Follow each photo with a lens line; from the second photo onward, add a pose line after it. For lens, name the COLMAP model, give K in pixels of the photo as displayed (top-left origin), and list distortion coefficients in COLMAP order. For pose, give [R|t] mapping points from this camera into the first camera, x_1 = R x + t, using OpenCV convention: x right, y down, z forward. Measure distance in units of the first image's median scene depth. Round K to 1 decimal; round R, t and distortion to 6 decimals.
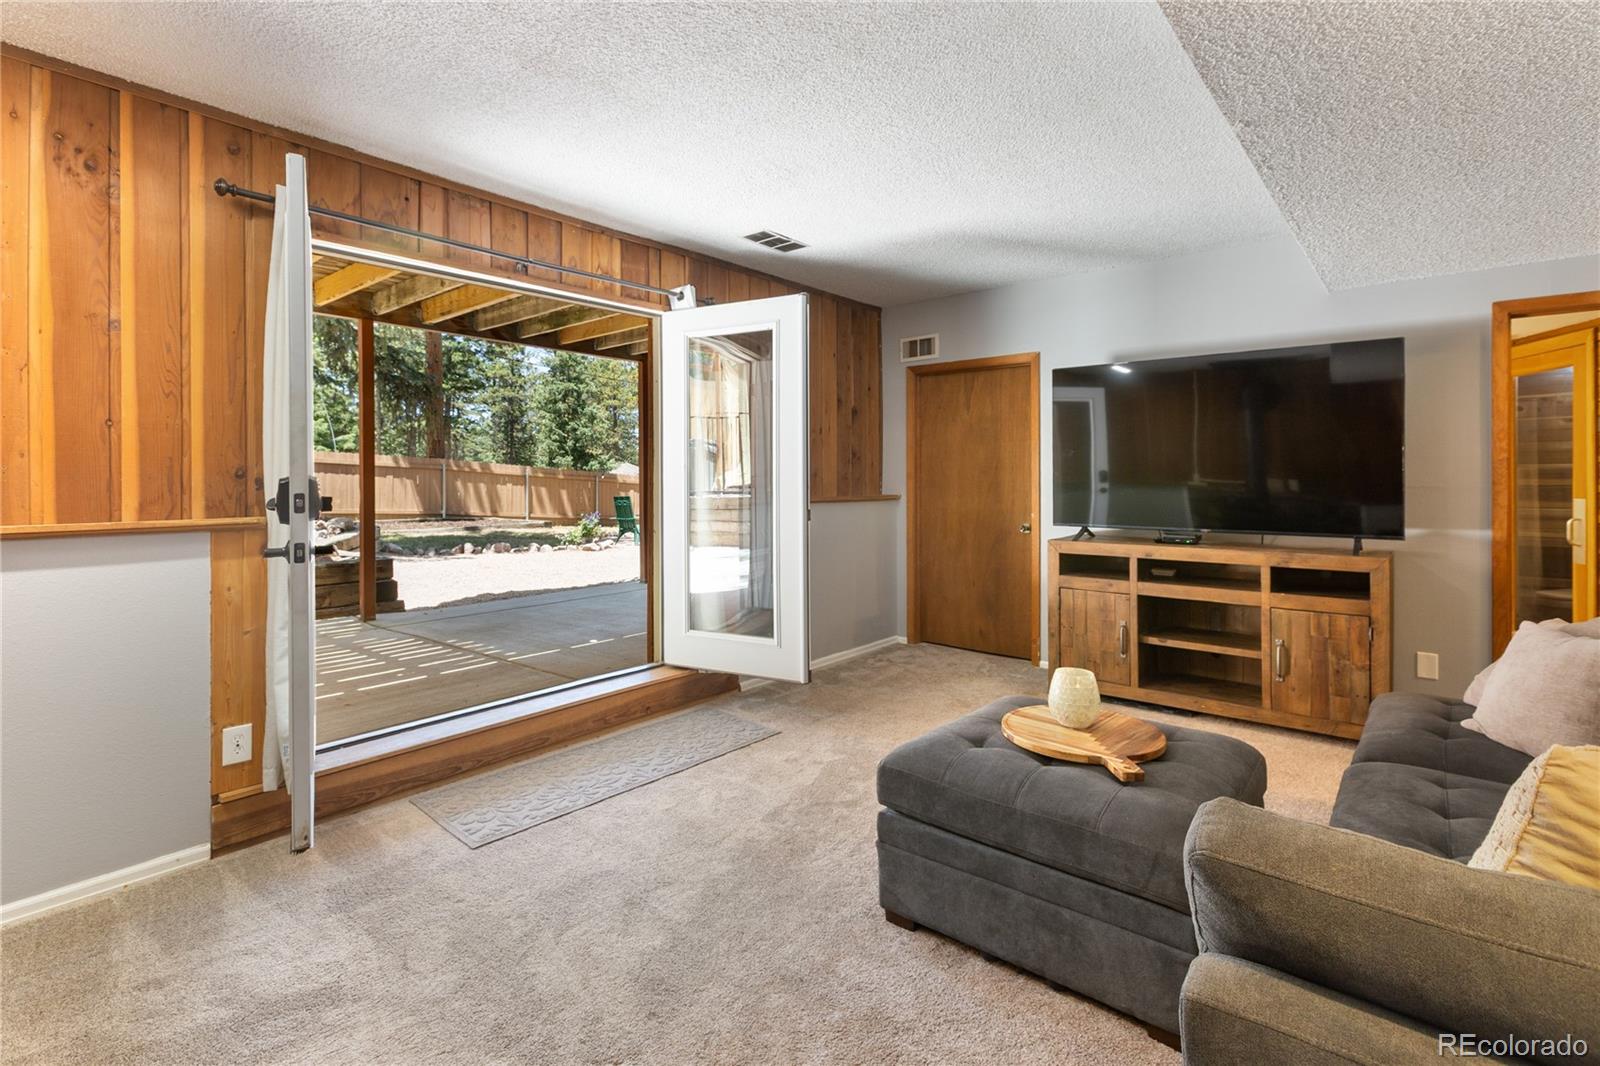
lens RADIAL K [[744.2, 0, 798.6], [0, 744.2, 479.9], [0, 0, 1]] dist [0.003166, -0.000027]
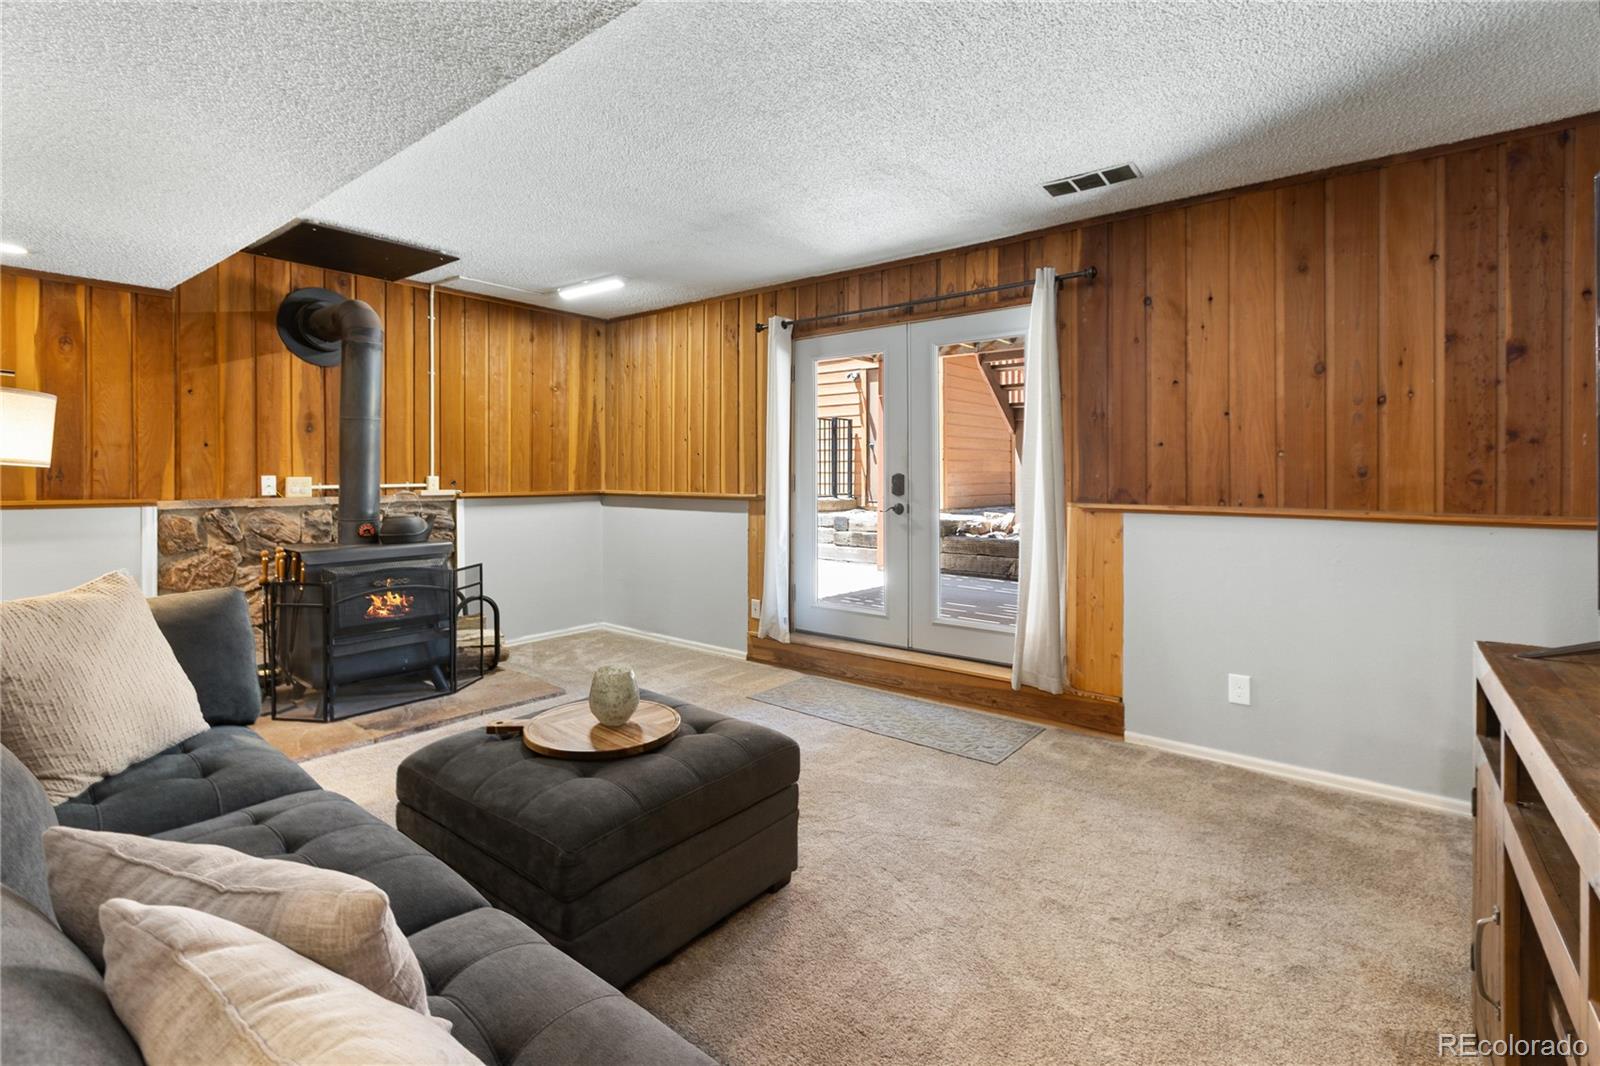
lens RADIAL K [[744.2, 0, 798.6], [0, 744.2, 479.9], [0, 0, 1]] dist [0.003166, -0.000027]
pose [[0.024576, 0.009999, -0.999648, 1.002793], [-0.008381, 0.999917, 0.009796, -0.005607], [0.999663, 0.008138, 0.024658, 0.874224]]
